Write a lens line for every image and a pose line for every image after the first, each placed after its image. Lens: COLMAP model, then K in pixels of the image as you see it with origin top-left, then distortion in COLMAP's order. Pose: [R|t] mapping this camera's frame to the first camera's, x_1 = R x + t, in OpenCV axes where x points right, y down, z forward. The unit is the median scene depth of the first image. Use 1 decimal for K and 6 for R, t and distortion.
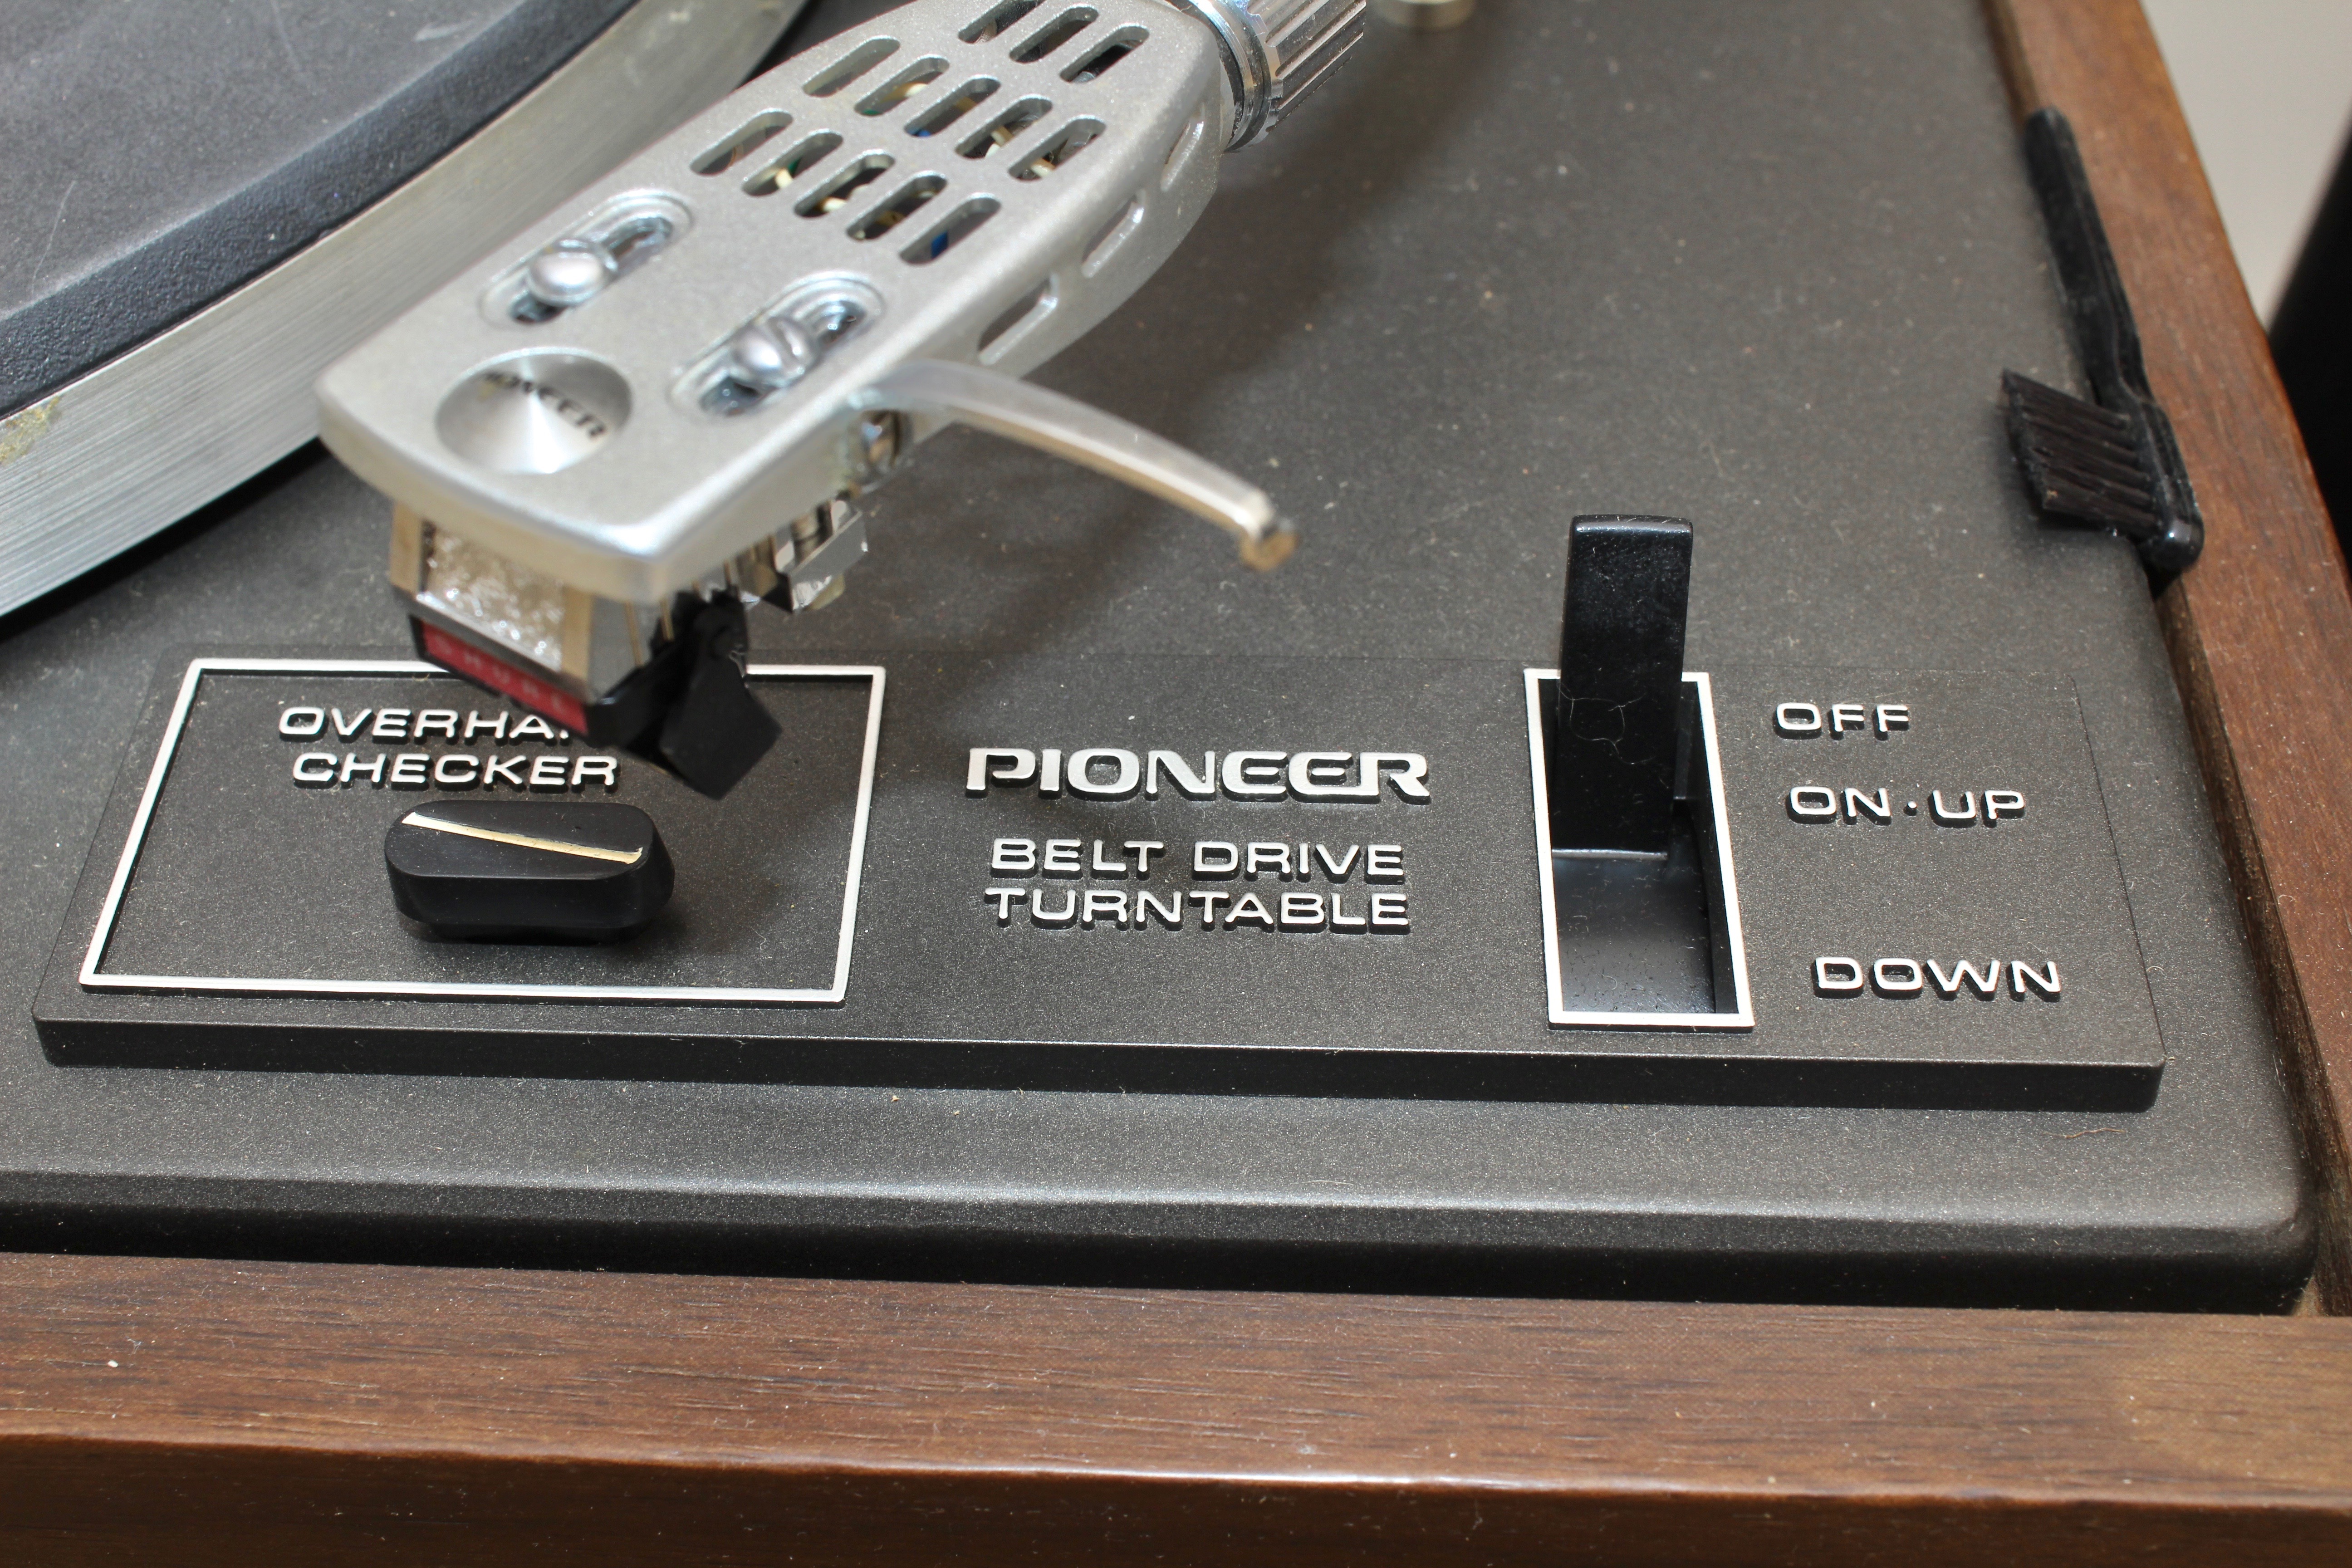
lens RADIAL K [[3017.9, 0, 1175.7], [0, 3017.9, 783.2], [0, 0, 1]] dist [-0.092809, 0.000000]
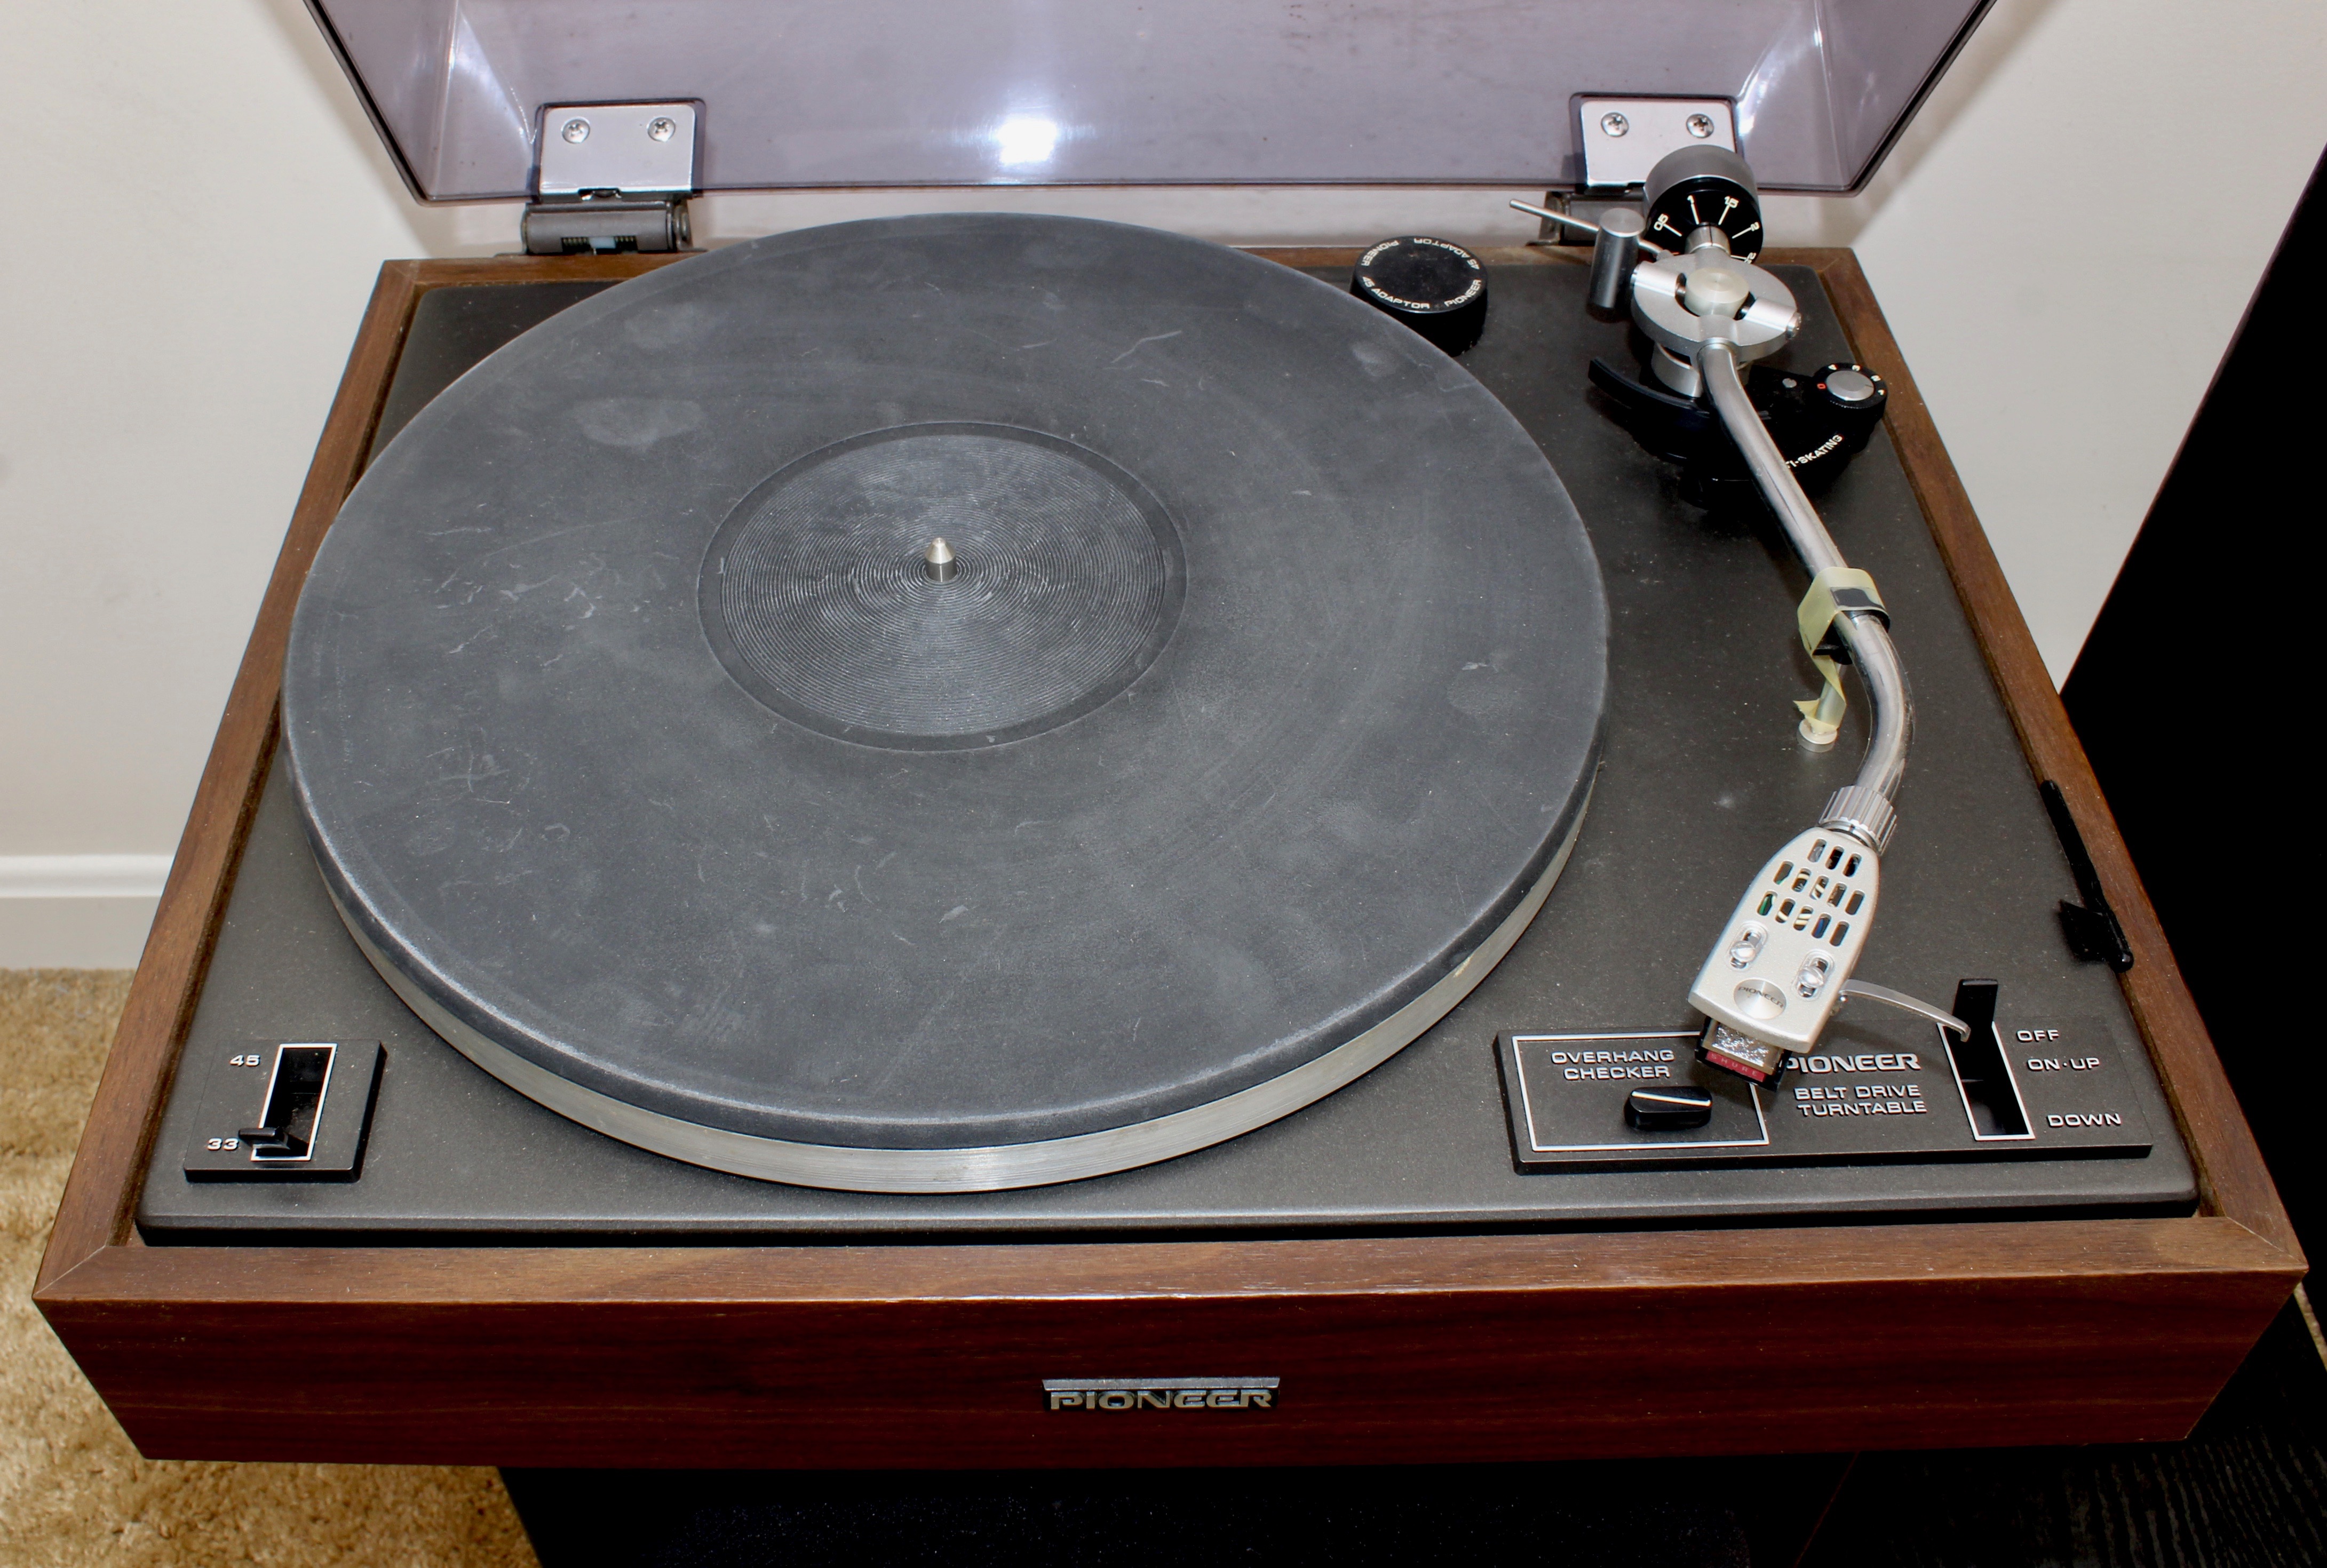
lens RADIAL K [[2430.7, 0, 1164.1], [0, 2430.7, 783.6], [0, 0, 1]] dist [-0.060981, 0.000000]
pose [[0.996723, -0.032801, 0.073948, -0.949311], [0.034185, 0.999262, -0.017523, -0.297176], [-0.073319, 0.019994, 0.997108, -1.595322]]
